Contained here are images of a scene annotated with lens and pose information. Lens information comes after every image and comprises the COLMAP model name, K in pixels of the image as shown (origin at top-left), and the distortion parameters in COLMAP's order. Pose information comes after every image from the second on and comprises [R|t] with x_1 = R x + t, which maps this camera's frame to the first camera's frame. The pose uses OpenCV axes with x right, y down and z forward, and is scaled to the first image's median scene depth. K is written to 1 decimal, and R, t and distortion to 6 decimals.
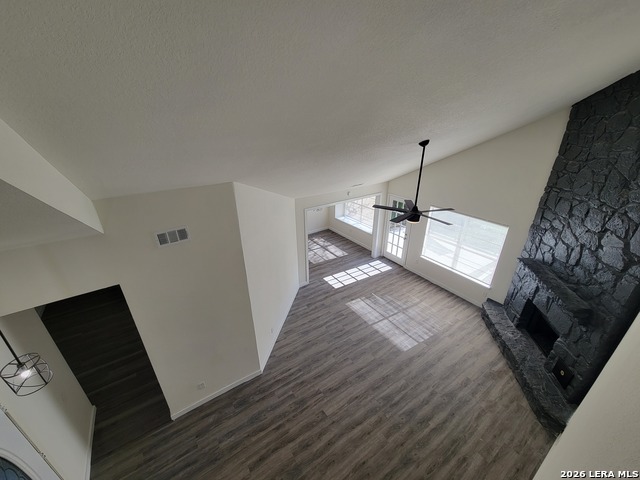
lens RADIAL K [[260.5, 0, 315.0], [0, 260.5, 237.9], [0, 0, 1]] dist [-0.001013, -0.002345]
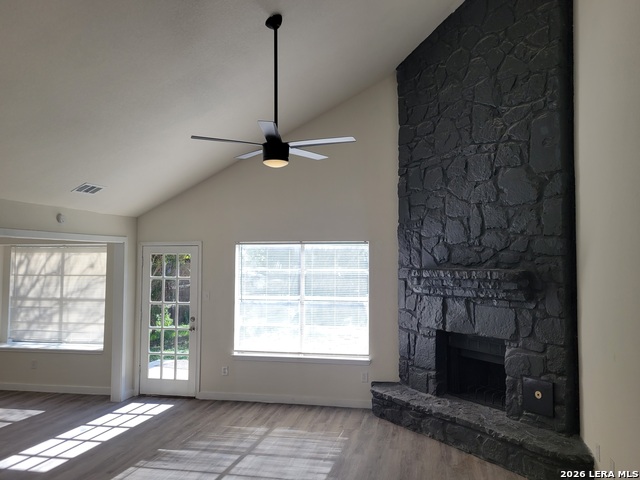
lens RADIAL K [[503.7, 0, 326.4], [0, 503.7, 240.5], [0, 0, 1]] dist [0.029332, -0.009549]
pose [[0.702877, 0.044906, 0.709893, -0.193372], [0.283772, 0.897445, -0.337737, 0.340693], [-0.652256, 0.438835, 0.618050, 0.319874]]
